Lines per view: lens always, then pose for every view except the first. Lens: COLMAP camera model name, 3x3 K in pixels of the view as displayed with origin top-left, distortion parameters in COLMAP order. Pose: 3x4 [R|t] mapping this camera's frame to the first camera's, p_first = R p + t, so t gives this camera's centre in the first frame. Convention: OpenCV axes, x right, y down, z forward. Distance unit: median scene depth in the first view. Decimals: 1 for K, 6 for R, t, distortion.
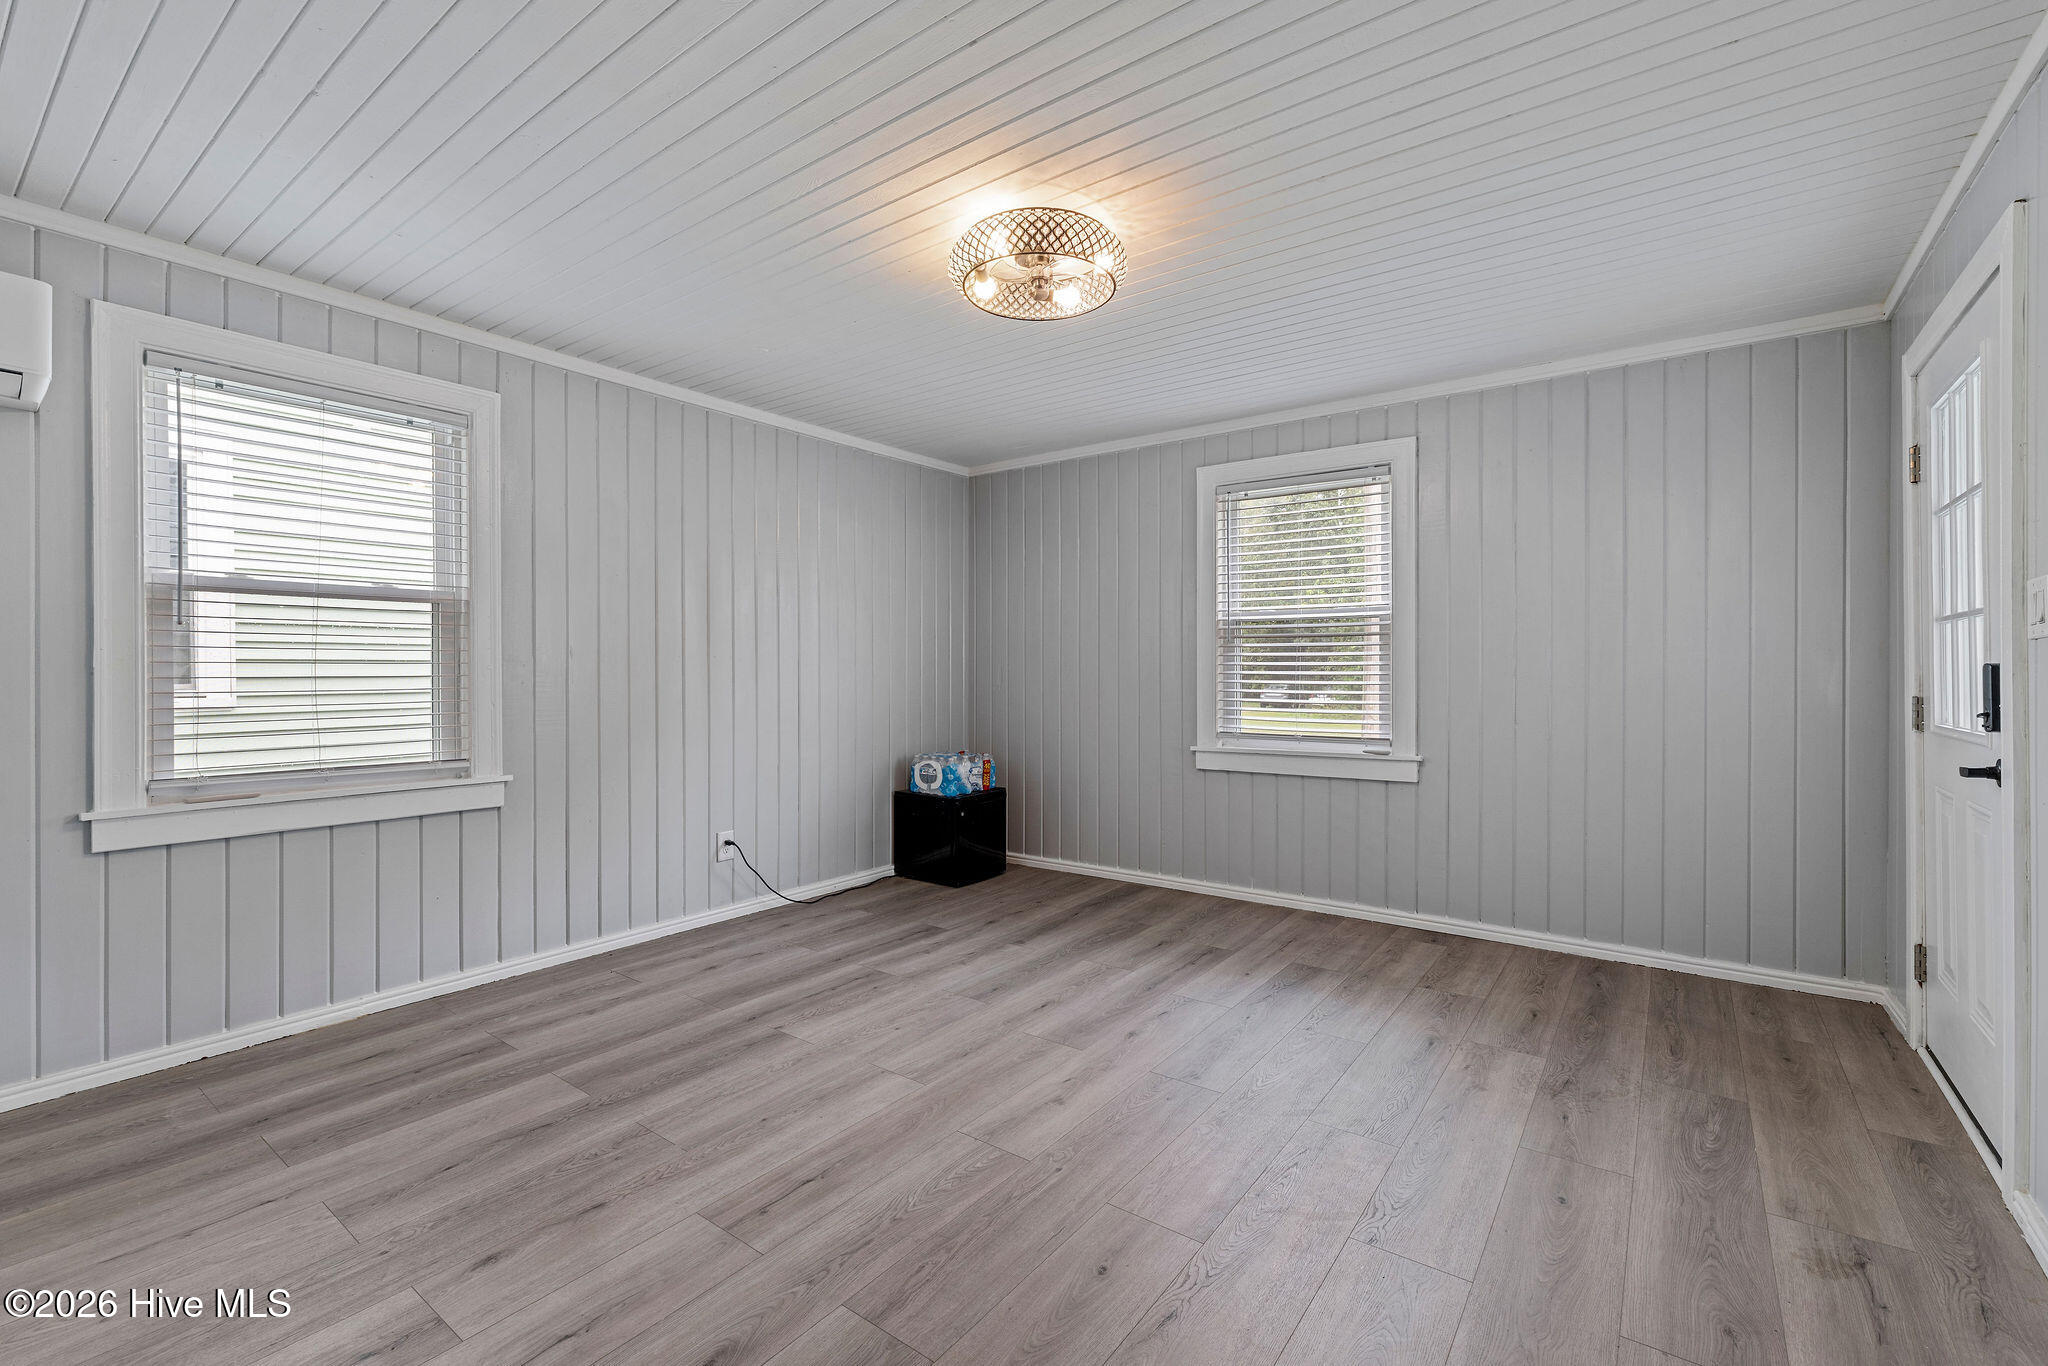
lens RADIAL K [[875.6, 0, 1030.0], [0, 875.6, 672.8], [0, 0, 1]] dist [-0.000699, 0.000197]
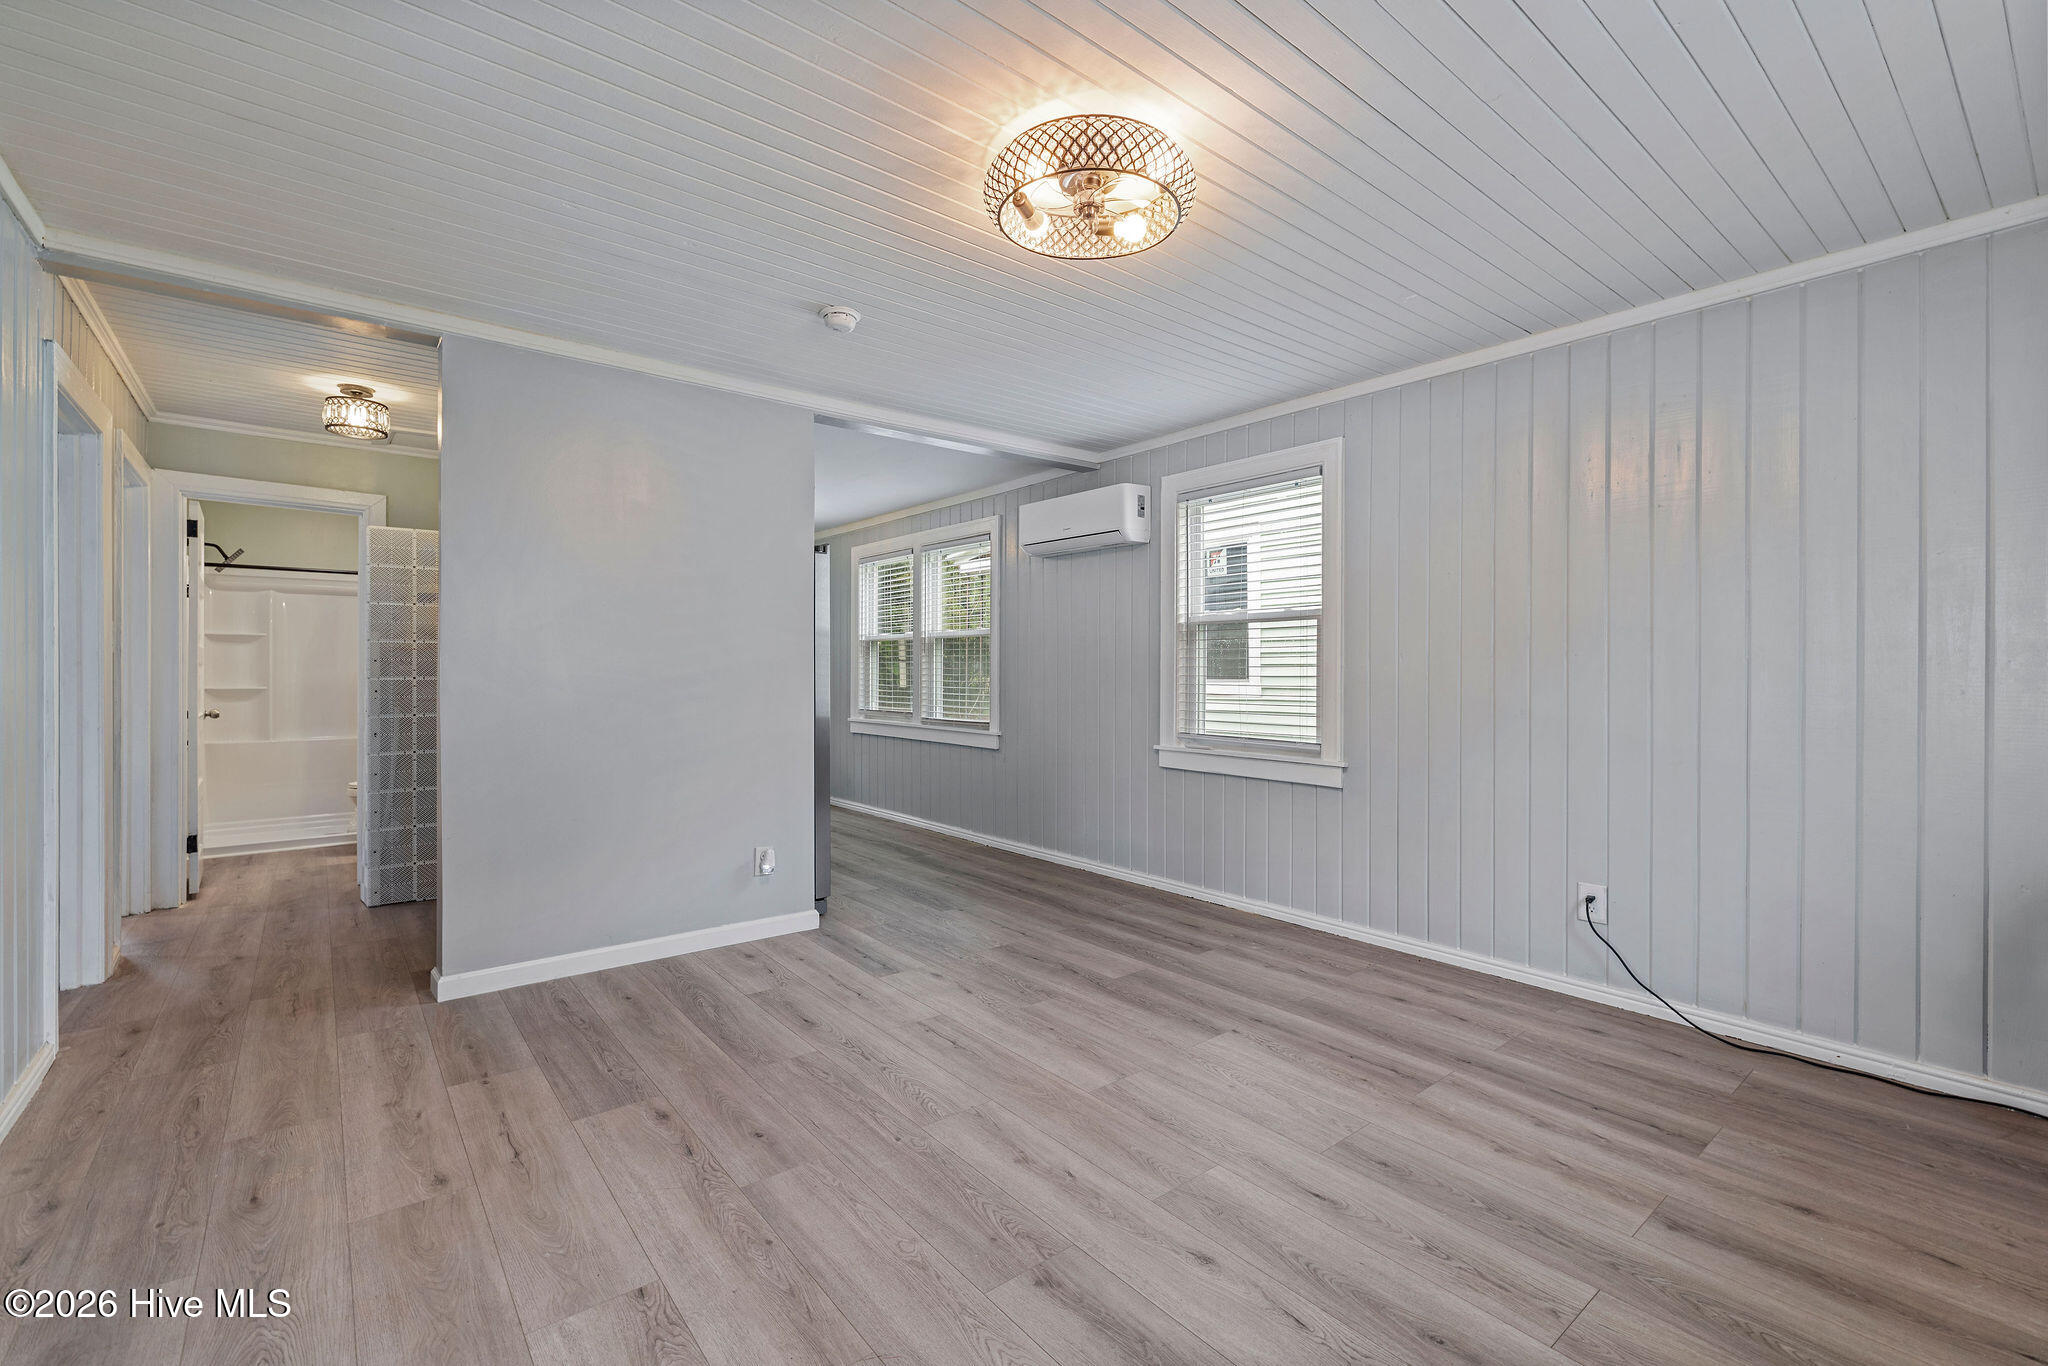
lens RADIAL K [[875.6, 0, 1016.5], [0, 875.6, 676.5], [0, 0, 1]] dist [-0.000699, 0.000197]
pose [[-0.251994, 0.007255, -0.967702, 0.654375], [-0.005085, 0.999948, 0.008821, -0.005172], [0.967715, 0.007144, -0.251944, 0.895777]]
